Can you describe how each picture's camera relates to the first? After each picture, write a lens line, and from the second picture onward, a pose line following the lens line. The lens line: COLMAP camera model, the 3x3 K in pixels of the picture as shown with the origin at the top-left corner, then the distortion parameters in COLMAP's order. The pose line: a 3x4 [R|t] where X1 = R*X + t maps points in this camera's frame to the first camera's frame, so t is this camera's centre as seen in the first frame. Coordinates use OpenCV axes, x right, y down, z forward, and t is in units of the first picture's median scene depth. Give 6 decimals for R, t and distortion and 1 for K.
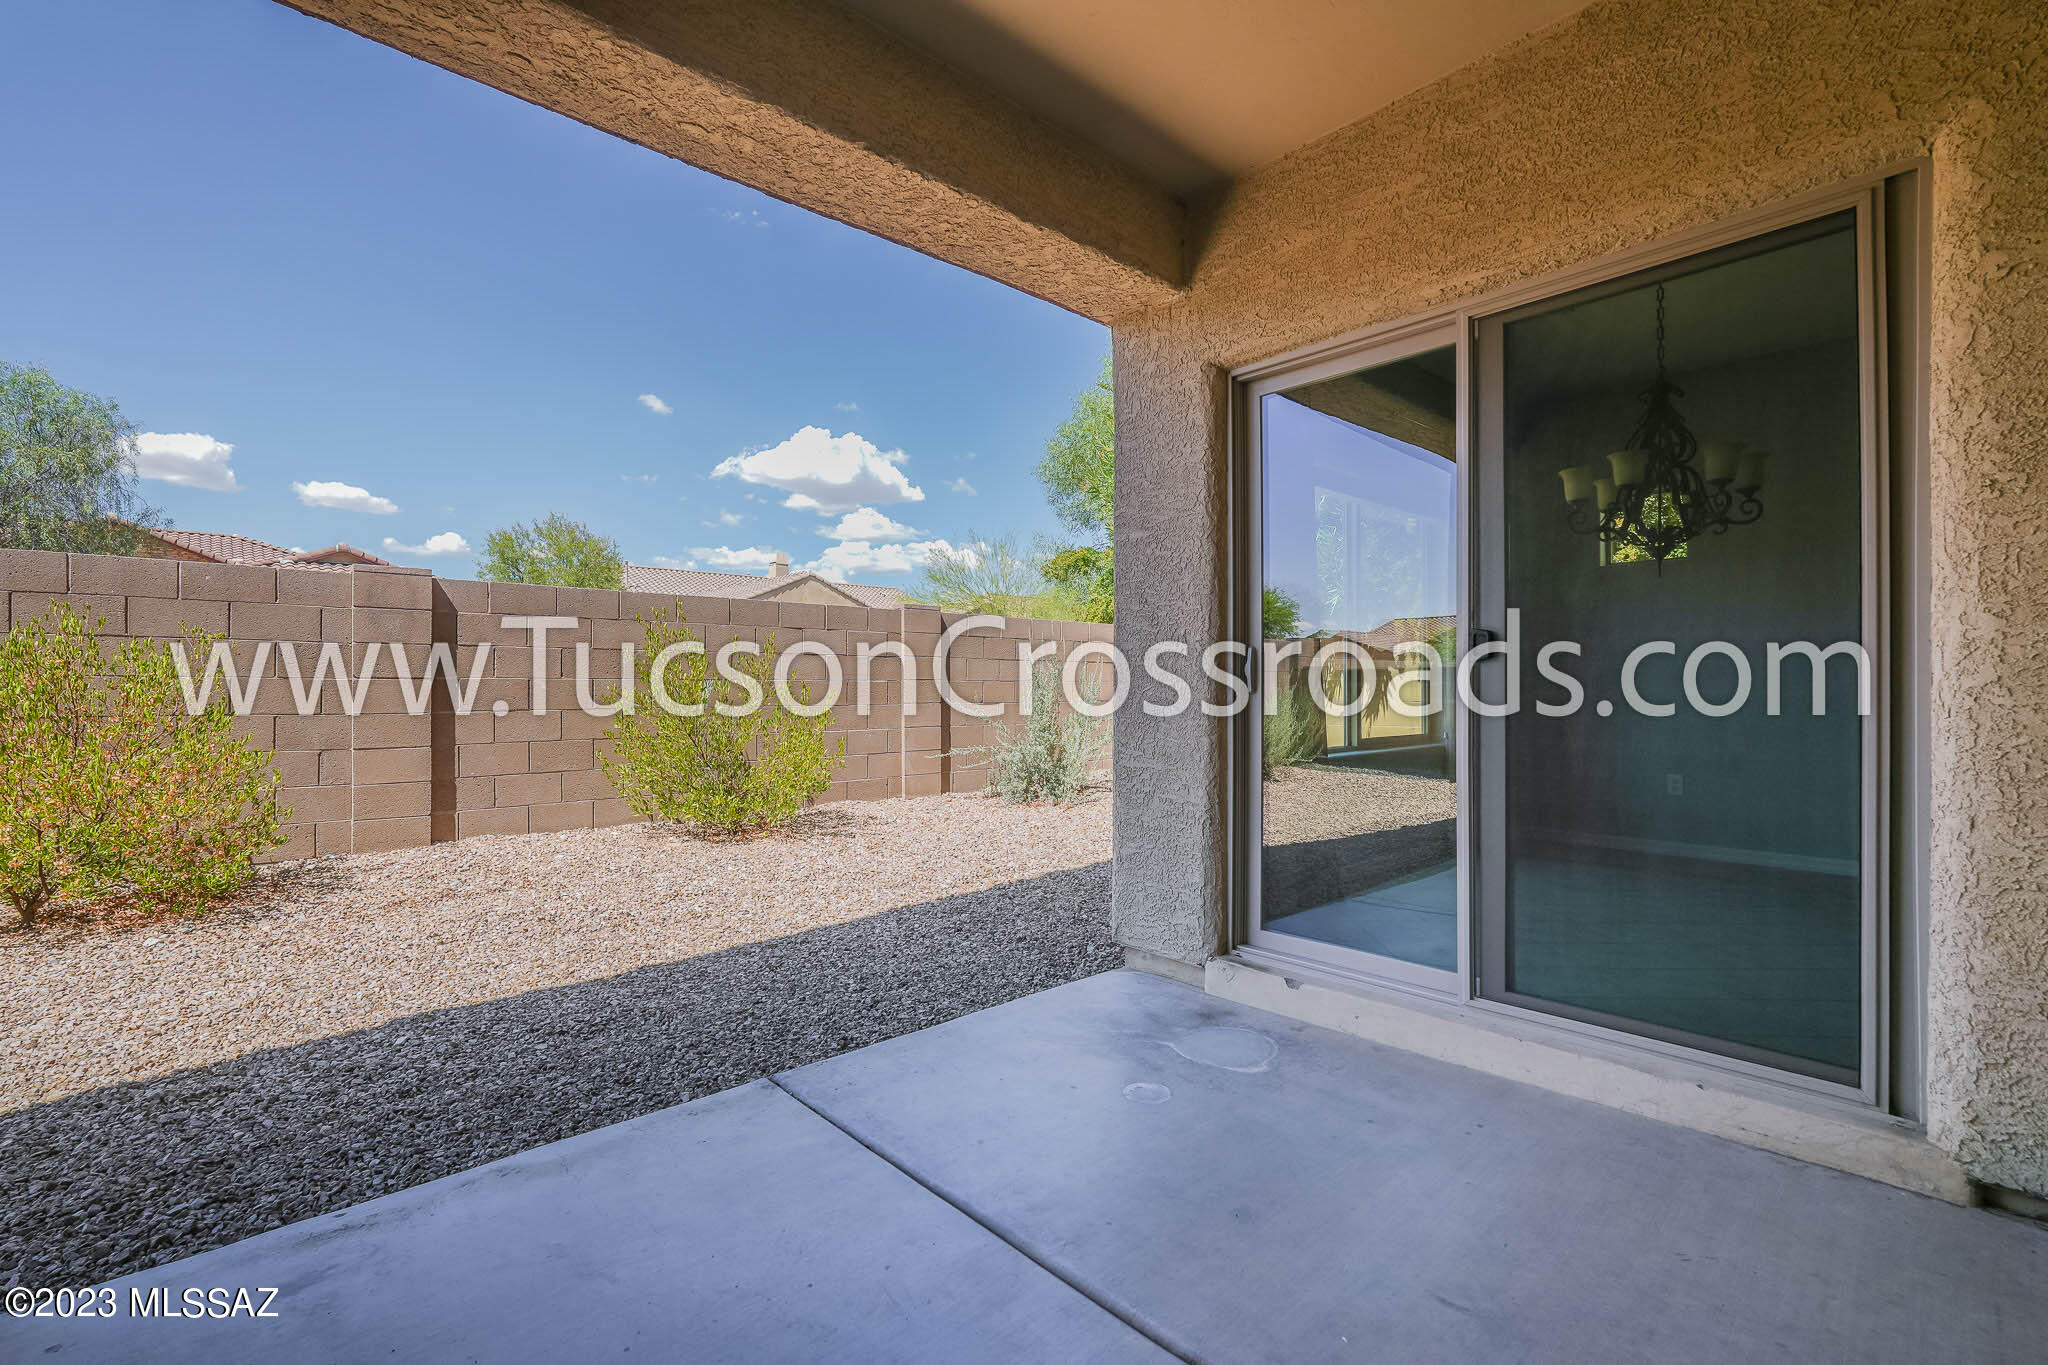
lens RADIAL K [[1003.3, 0, 1084.4], [0, 1003.3, 685.1], [0, 0, 1]] dist [-0.002501, -0.000232]
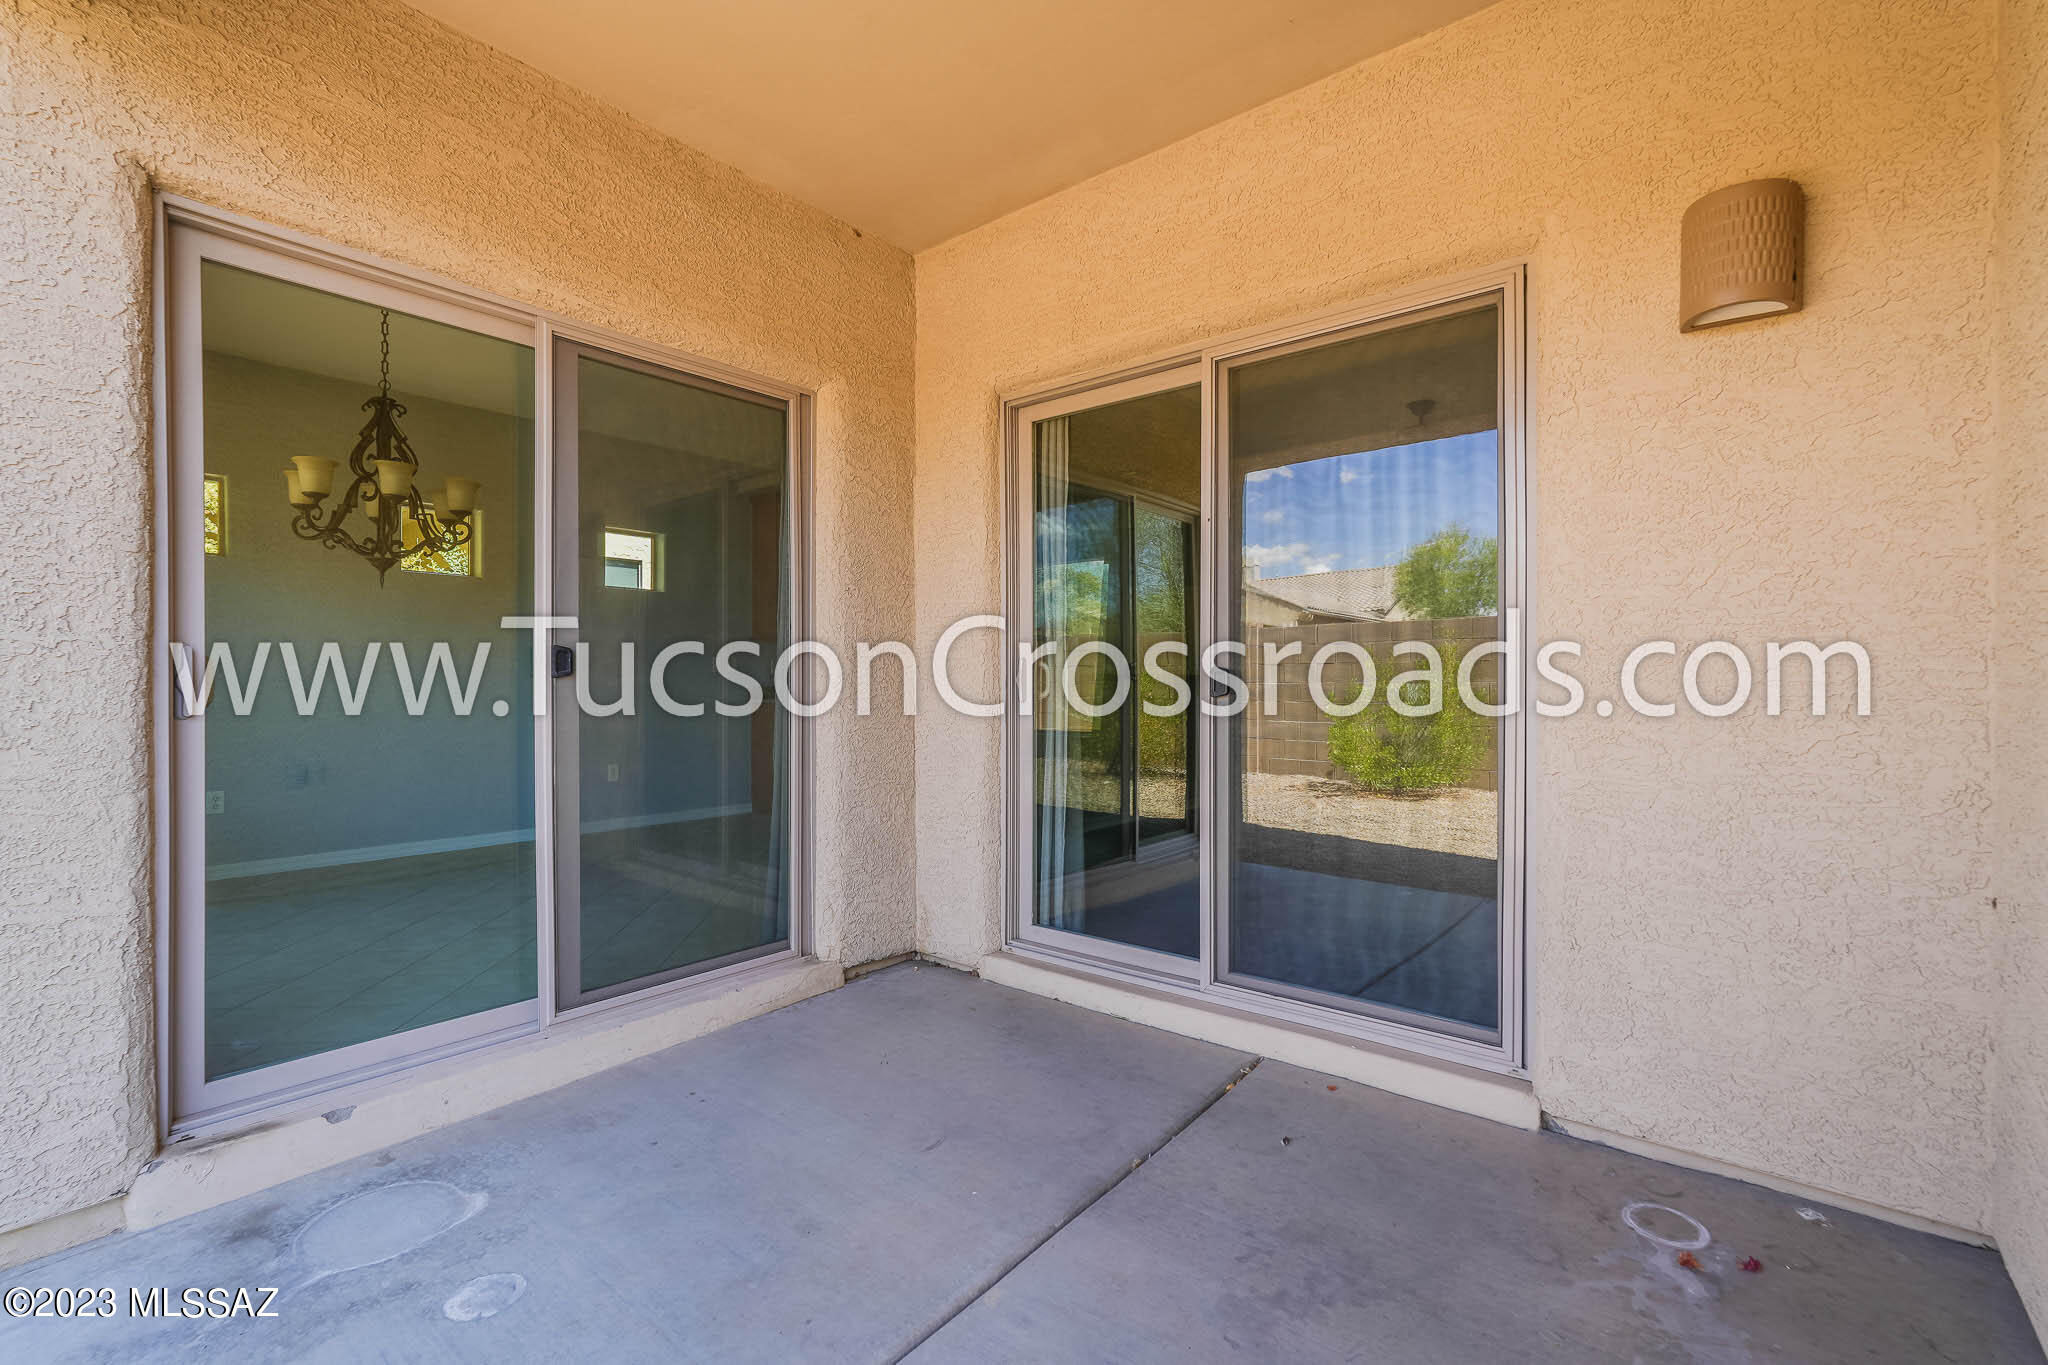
lens RADIAL K [[900.7, 0, 1024.0], [0, 900.7, 682.5], [0, 0, 1]] dist [-0.002027, -0.000058]
pose [[-0.158235, 0.005266, 0.987387, -0.567085], [-0.002614, 0.999980, -0.005752, -0.014803], [-0.987398, -0.003492, -0.158218, 0.675641]]
